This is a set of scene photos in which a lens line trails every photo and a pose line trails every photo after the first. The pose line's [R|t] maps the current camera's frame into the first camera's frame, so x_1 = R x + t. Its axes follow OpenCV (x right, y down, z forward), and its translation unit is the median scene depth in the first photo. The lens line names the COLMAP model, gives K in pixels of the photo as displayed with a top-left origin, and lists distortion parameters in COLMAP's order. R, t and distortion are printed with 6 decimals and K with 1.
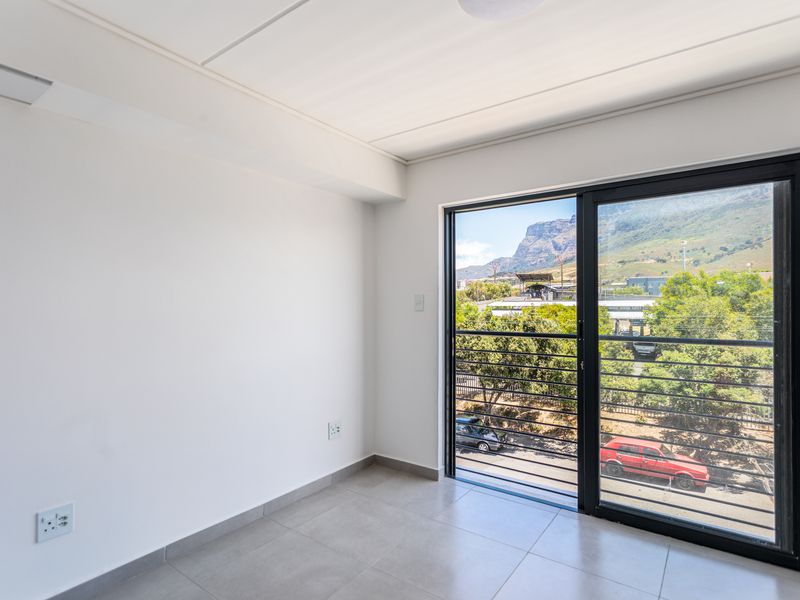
lens RADIAL K [[436.7, 0, 403.9], [0, 436.7, 302.7], [0, 0, 1]] dist [0.006878, 0.002519]
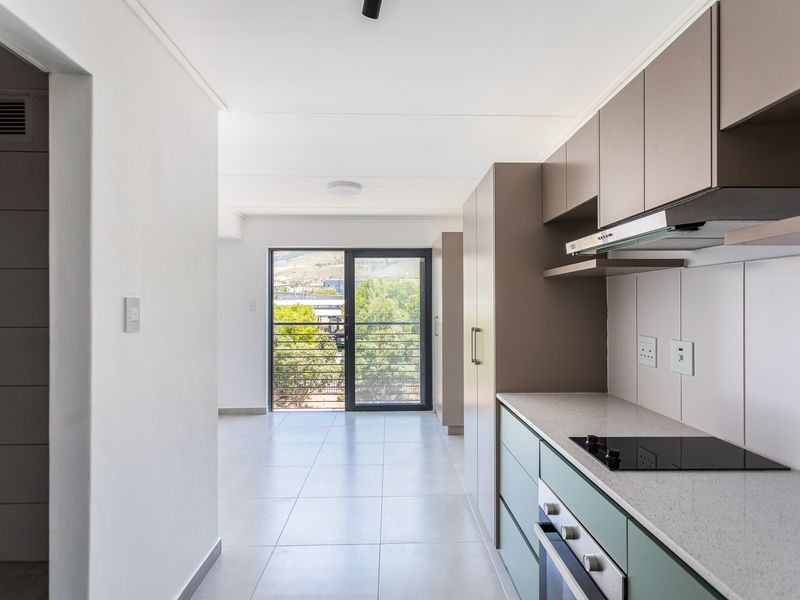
lens RADIAL K [[436.7, 0, 403.9], [0, 436.7, 302.7], [0, 0, 1]] dist [0.006878, 0.002519]
pose [[0.791252, 0.002513, 0.611485, -0.116206], [-0.004690, 0.999987, 0.001959, -0.003947], [-0.611473, -0.004418, 0.791253, -0.140035]]
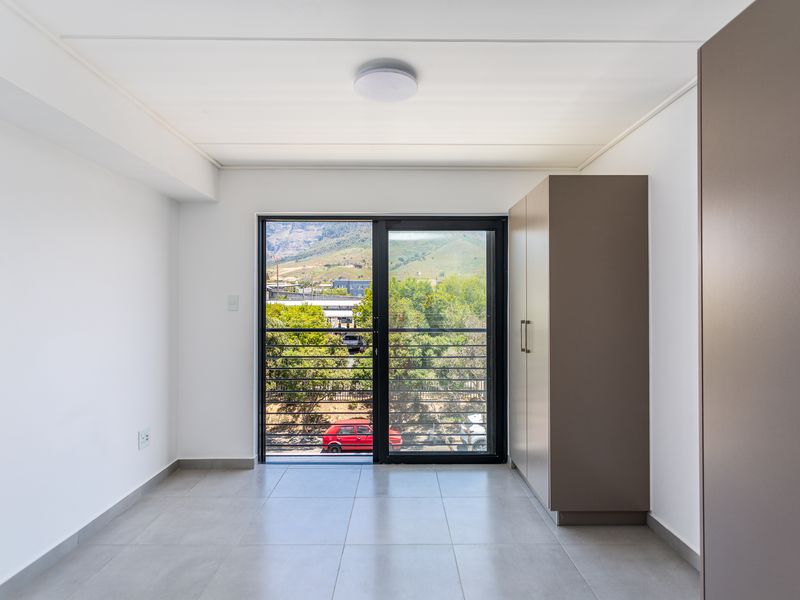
lens RADIAL K [[436.7, 0, 403.9], [0, 436.7, 302.7], [0, 0, 1]] dist [0.006878, 0.002519]
pose [[0.803492, 0.005391, 0.595291, -0.059231], [-0.006057, 0.999981, -0.000880, -0.000659], [-0.595285, -0.002899, 0.803510, -0.018861]]
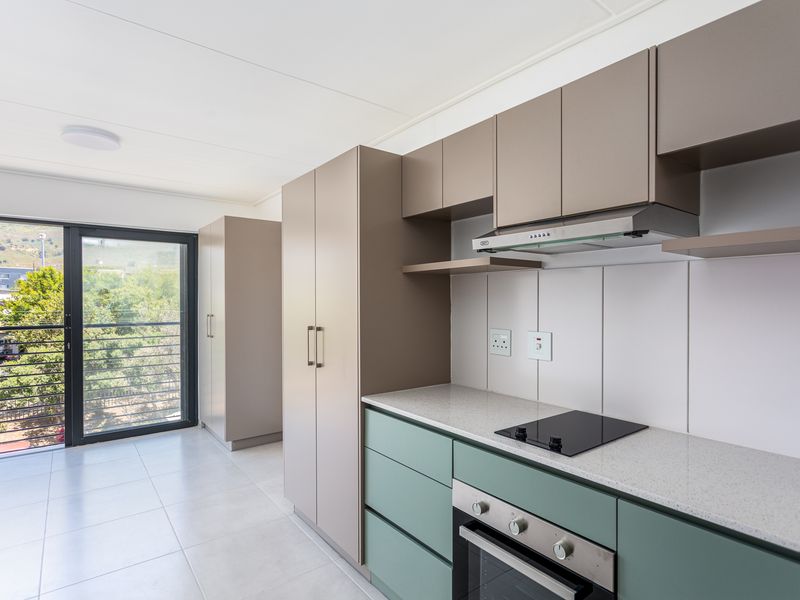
lens RADIAL K [[436.7, 0, 403.9], [0, 436.7, 302.7], [0, 0, 1]] dist [0.006878, 0.002519]
pose [[0.285226, -0.005432, 0.958445, -0.128321], [-0.007256, 0.999943, 0.007826, -0.003653], [-0.958433, -0.009187, 0.285170, -0.090328]]
